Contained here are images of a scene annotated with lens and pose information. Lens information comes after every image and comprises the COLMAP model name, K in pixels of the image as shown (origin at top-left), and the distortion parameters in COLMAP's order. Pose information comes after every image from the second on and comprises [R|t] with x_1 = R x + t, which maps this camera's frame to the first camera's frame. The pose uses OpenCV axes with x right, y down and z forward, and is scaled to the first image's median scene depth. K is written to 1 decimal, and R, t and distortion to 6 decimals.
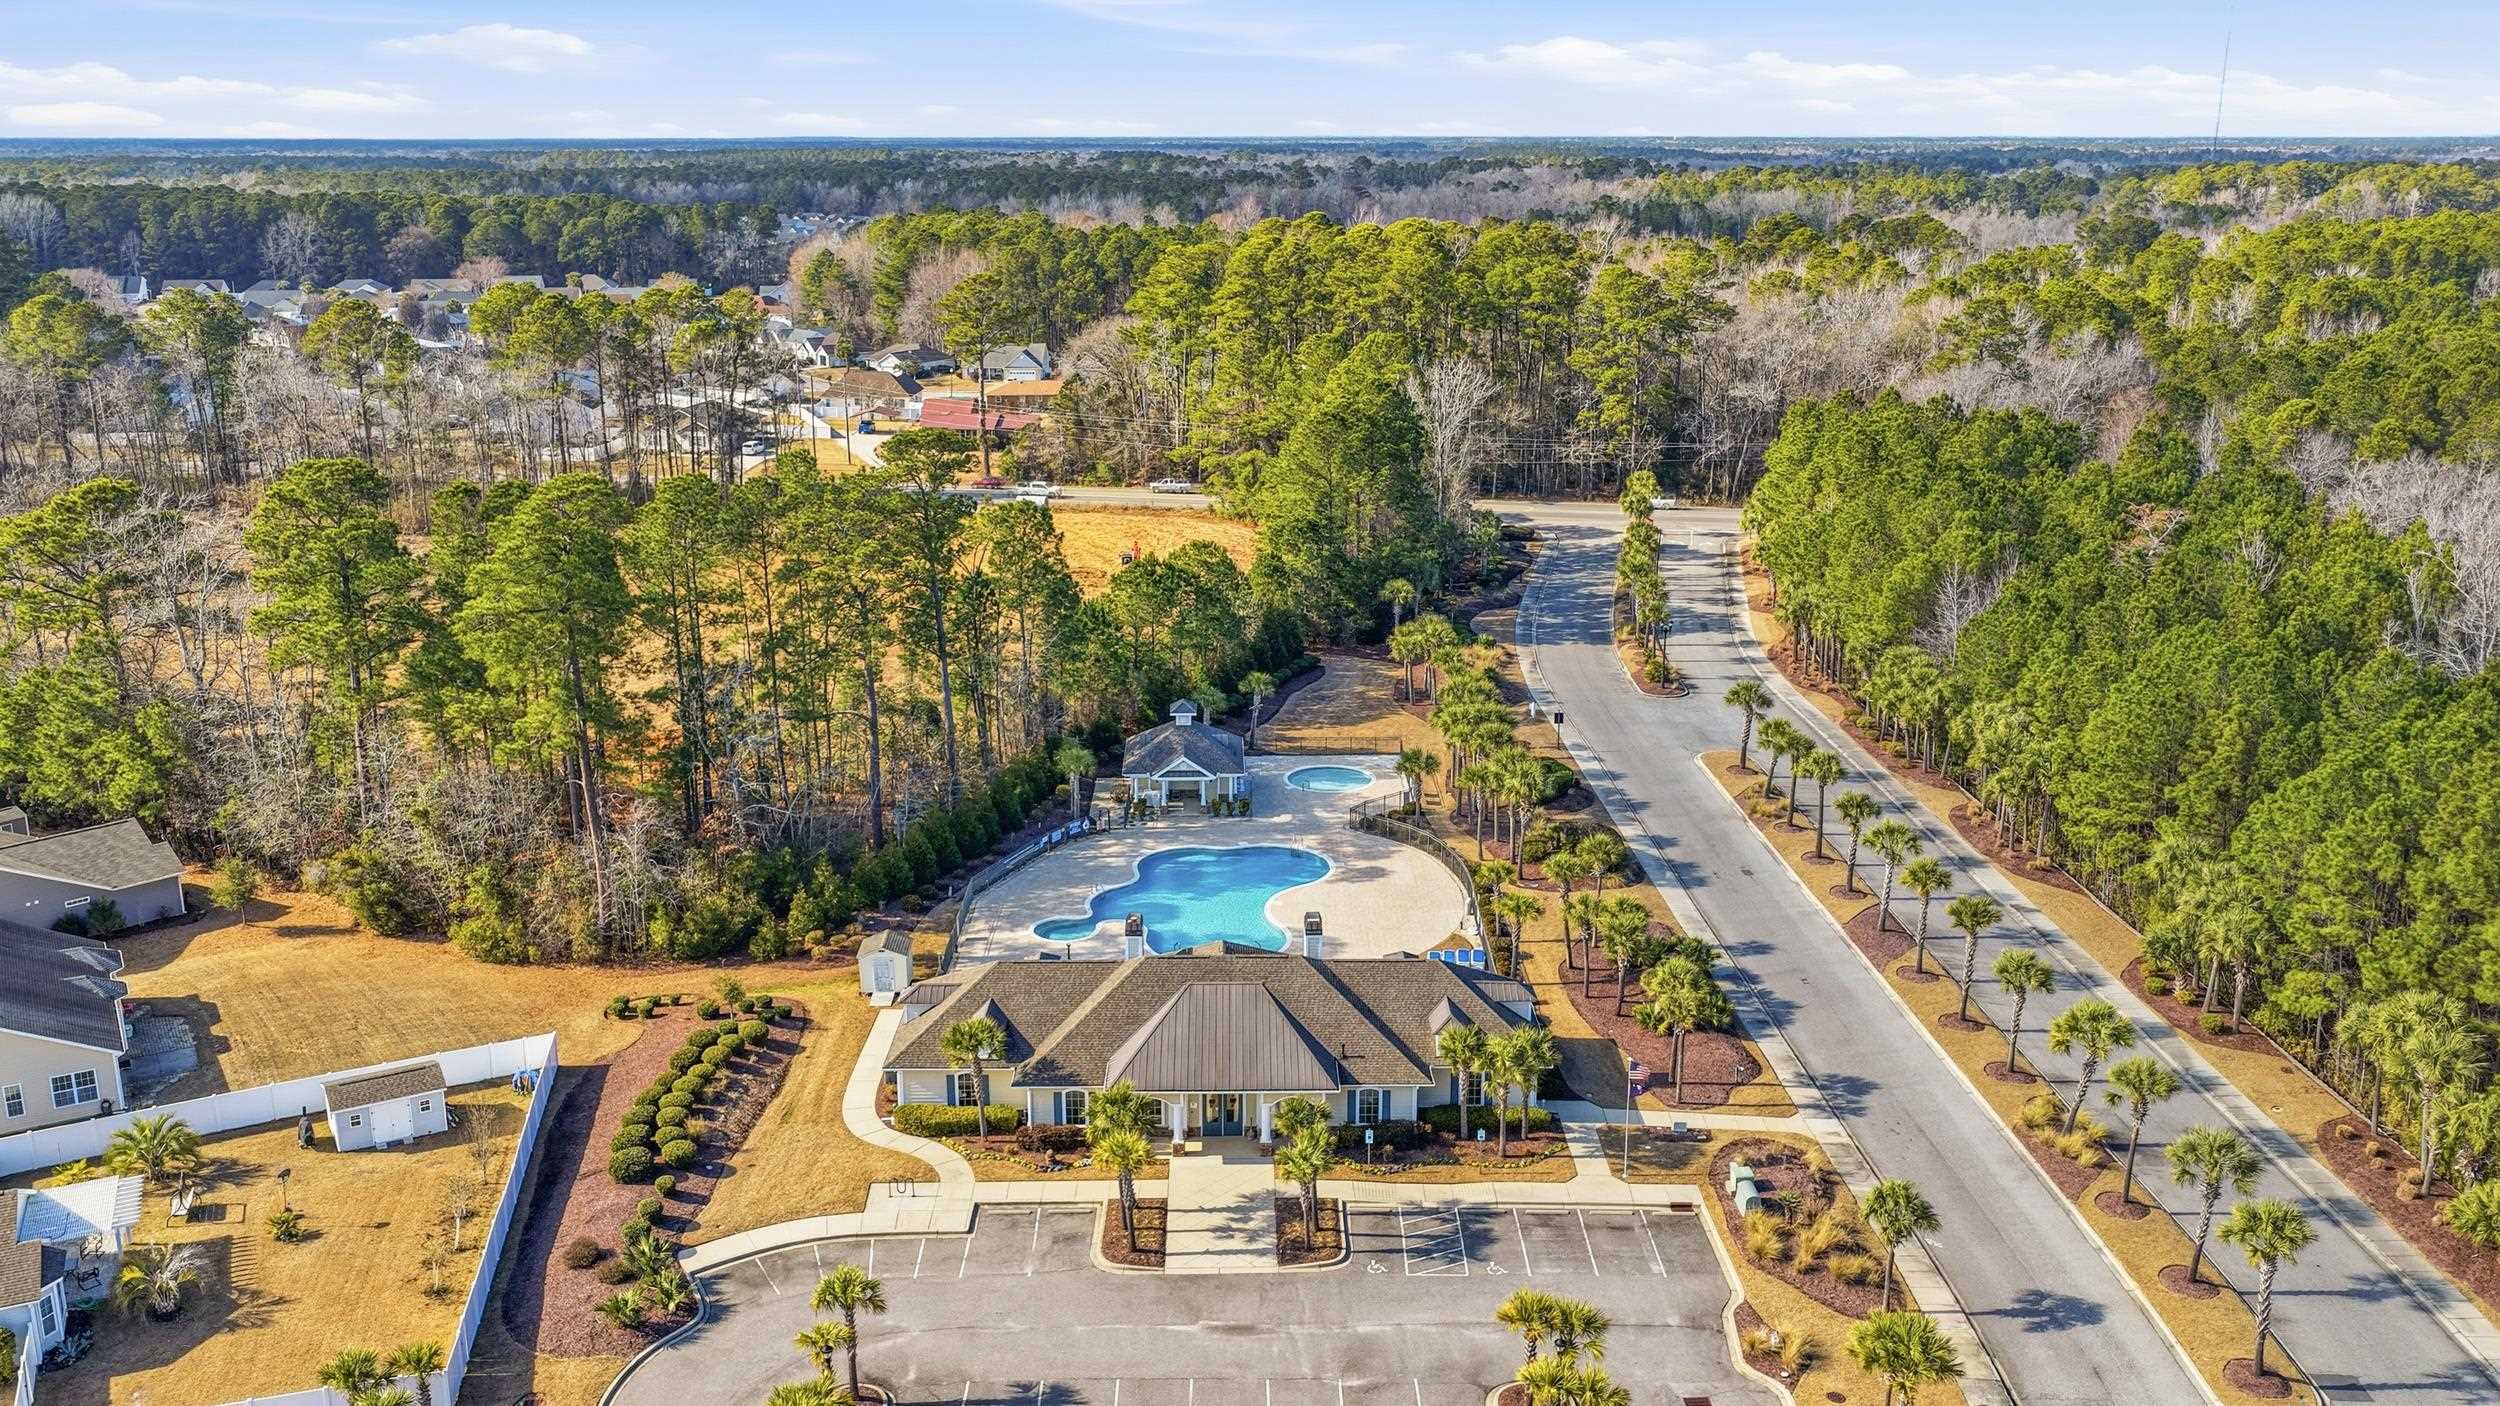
lens RADIAL K [[2073.8, 0, 1250.0], [0, 2073.8, 703.0], [0, 0, 1]] dist [0.008780, 0.008249]
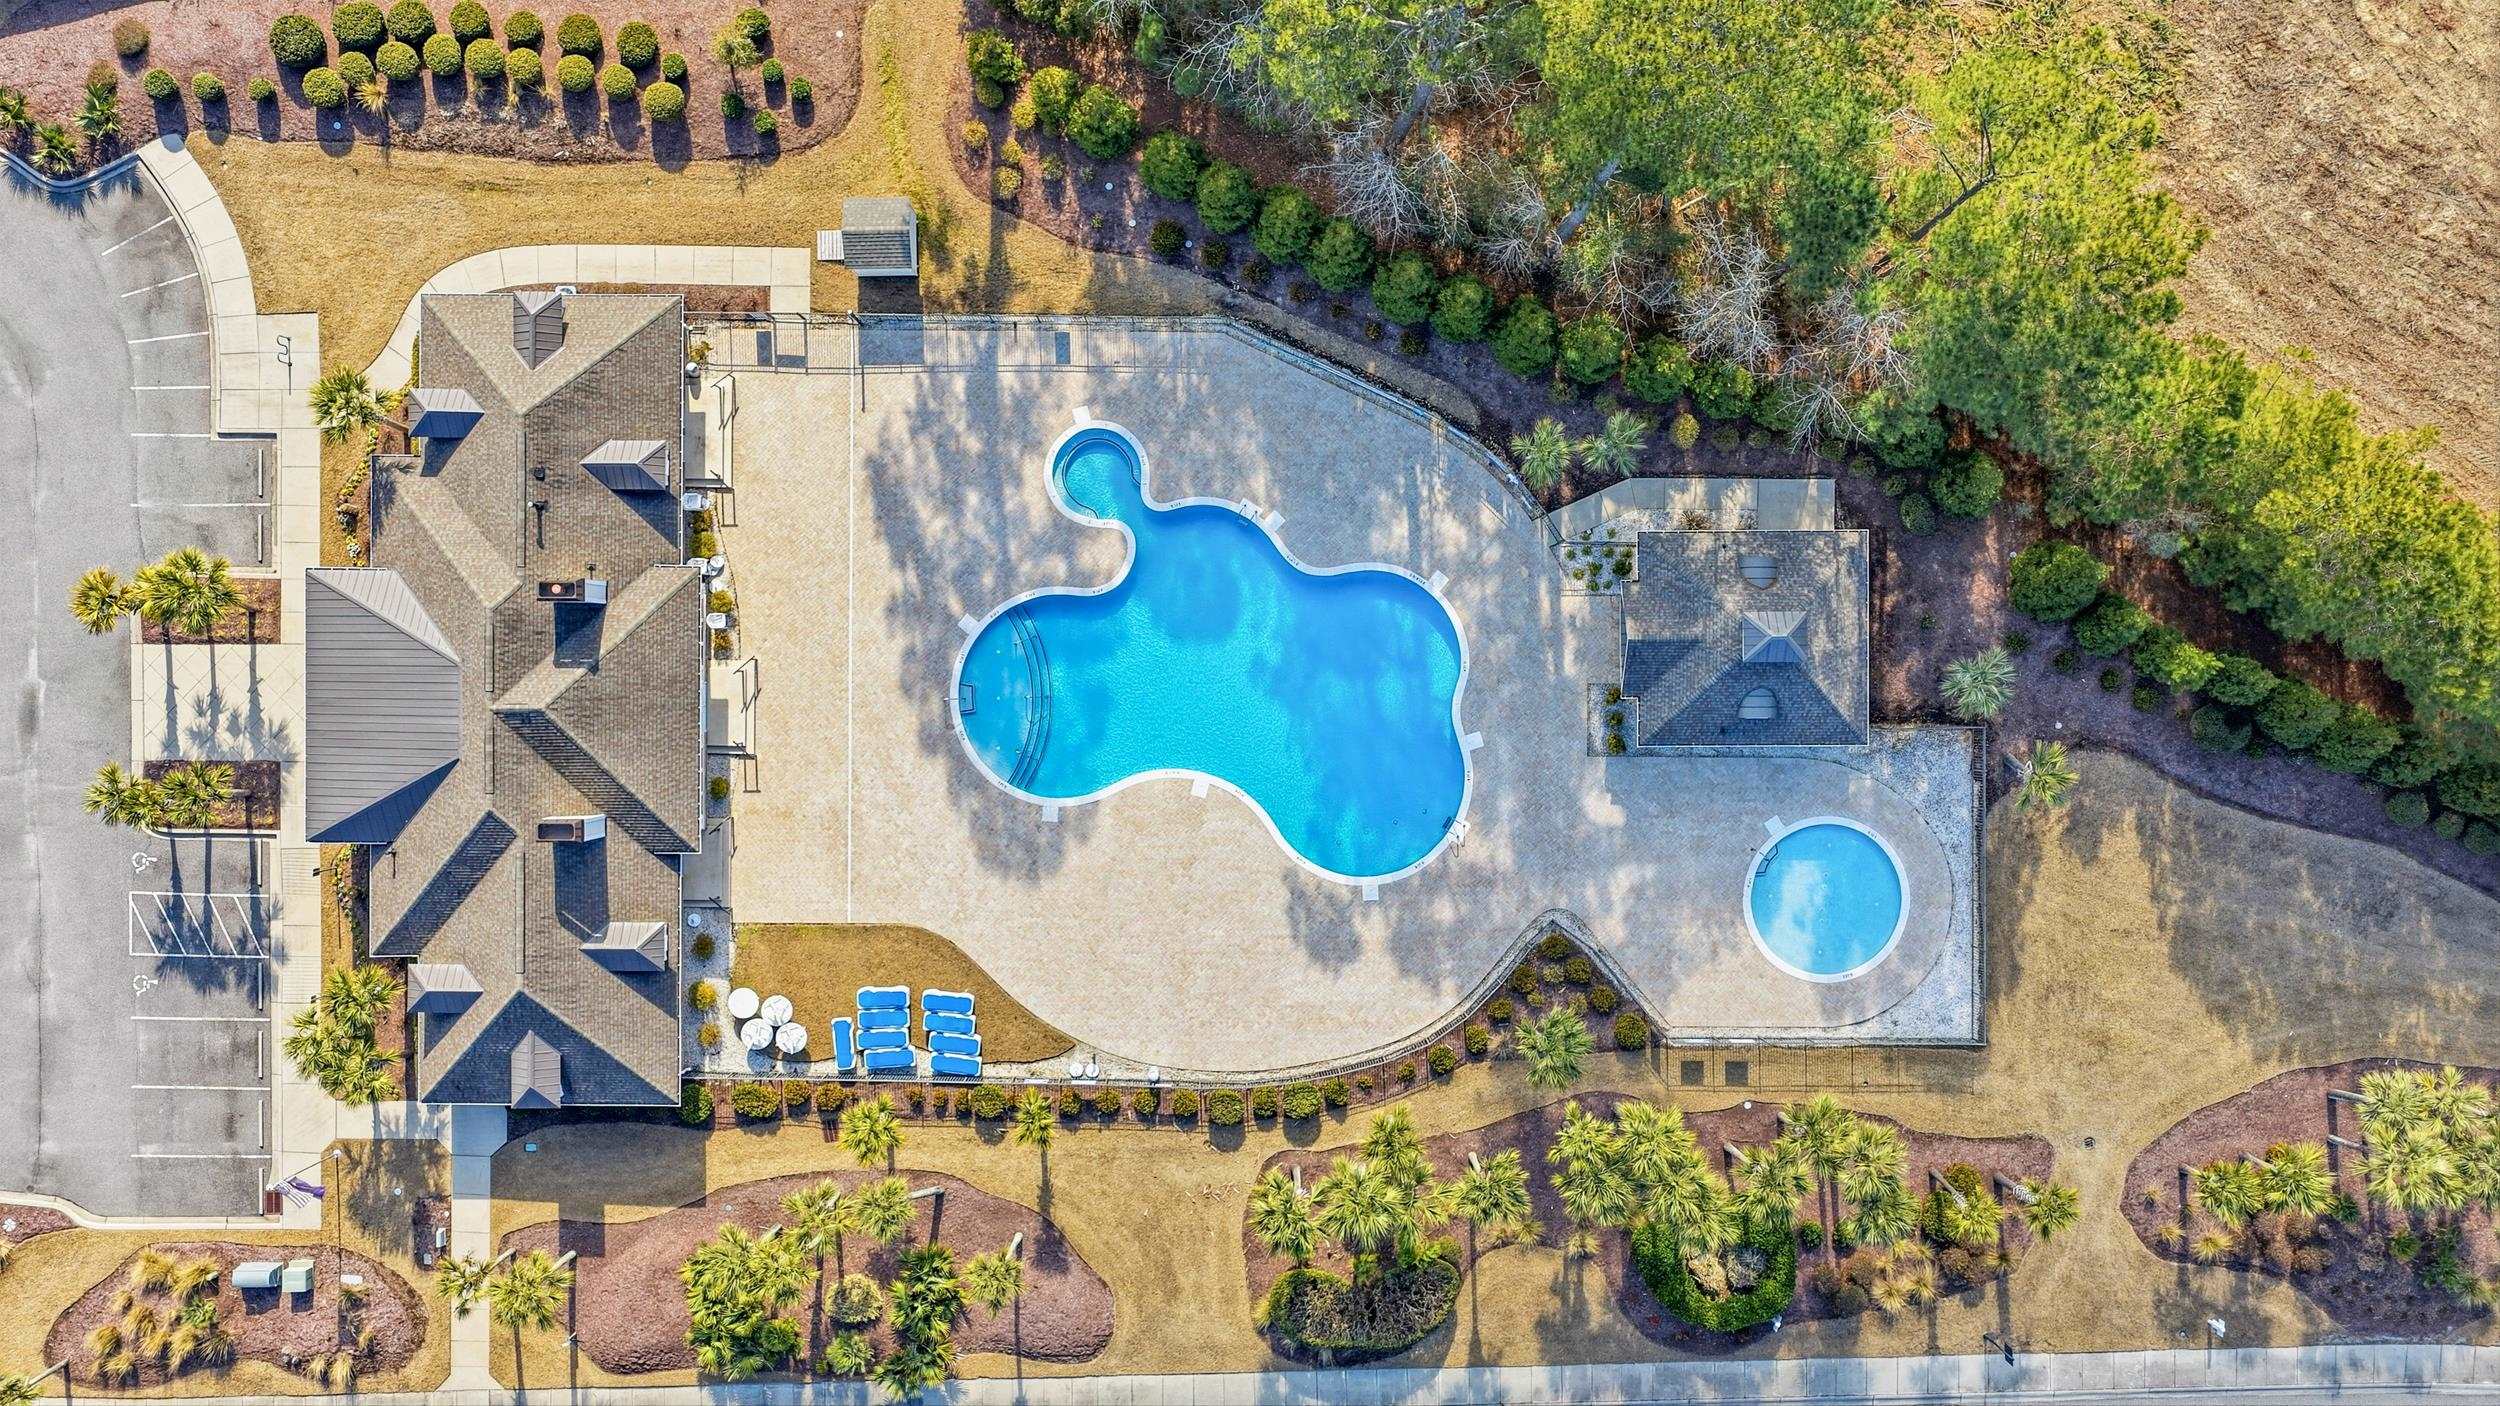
lens RADIAL K [[2073.8, 0, 1250.0], [0, 2073.8, 703.0], [0, 0, 1]] dist [0.008780, 0.008249]
pose [[-0.015592, 0.999811, 0.011587, -0.031149], [-0.266964, -0.015330, 0.963585, -0.762226], [0.963580, 0.011931, 0.267153, 1.175456]]
